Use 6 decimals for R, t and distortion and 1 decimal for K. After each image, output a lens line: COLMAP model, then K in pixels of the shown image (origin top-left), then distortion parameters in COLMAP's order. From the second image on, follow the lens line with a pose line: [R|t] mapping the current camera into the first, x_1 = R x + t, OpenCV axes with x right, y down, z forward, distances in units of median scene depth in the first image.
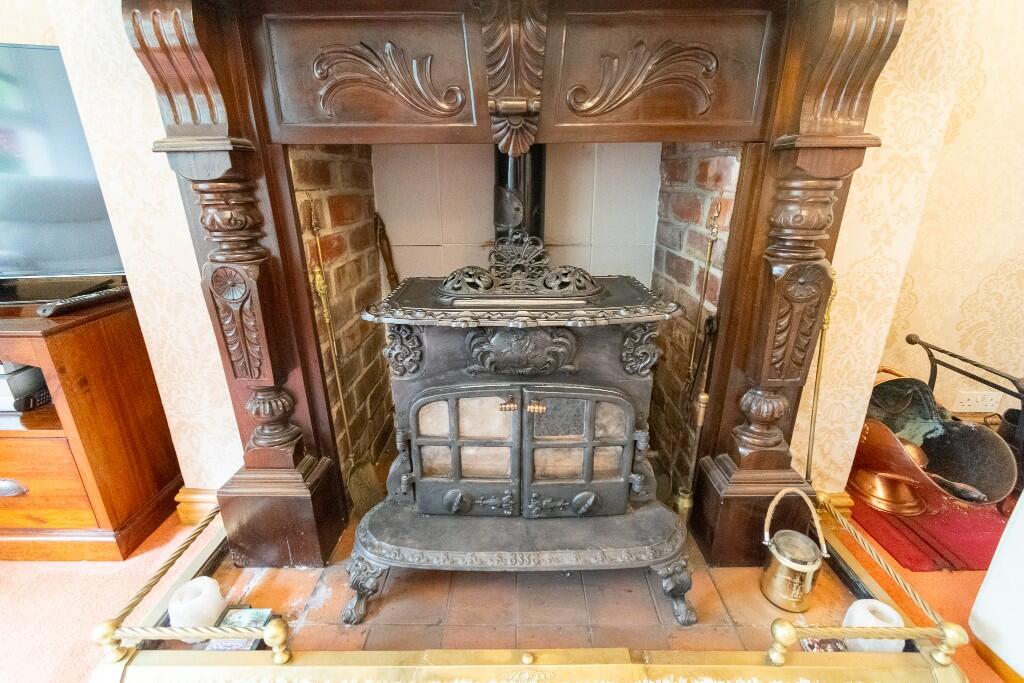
lens RADIAL K [[467.3, 0, 506.2], [0, 467.3, 342.3], [0, 0, 1]] dist [0.008206, -0.000377]
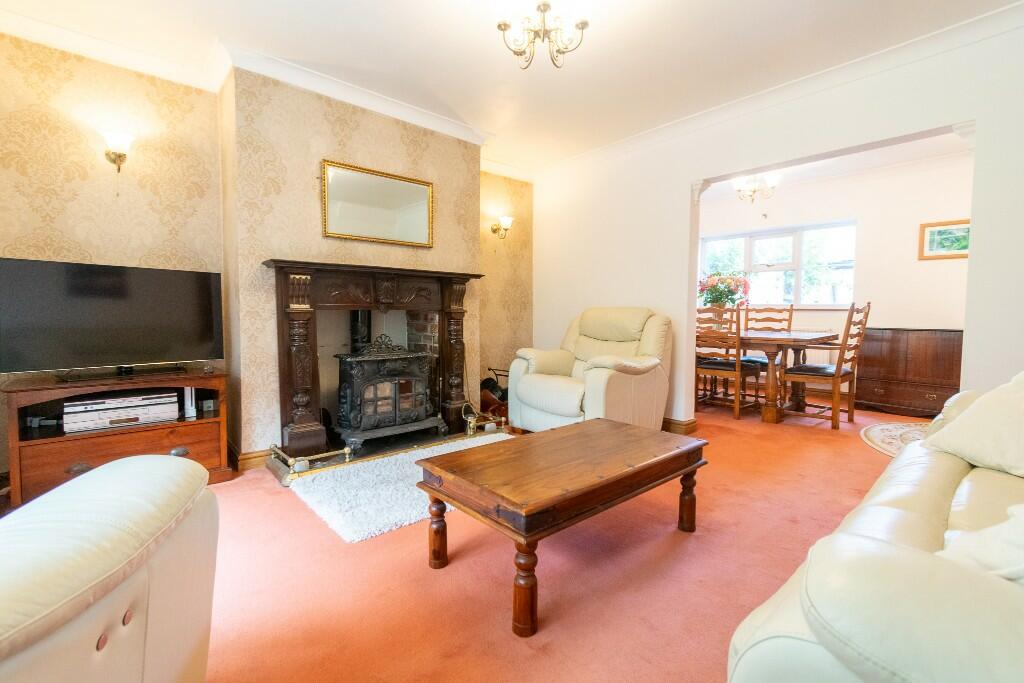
lens RADIAL K [[467.3, 0, 513.6], [0, 467.3, 335.3], [0, 0, 1]] dist [0.008206, -0.000377]
pose [[0.749328, -0.028261, 0.661596, -1.430794], [0.221153, 0.952406, -0.209796, 0.644676], [-0.624179, 0.303519, 0.719915, -1.895779]]
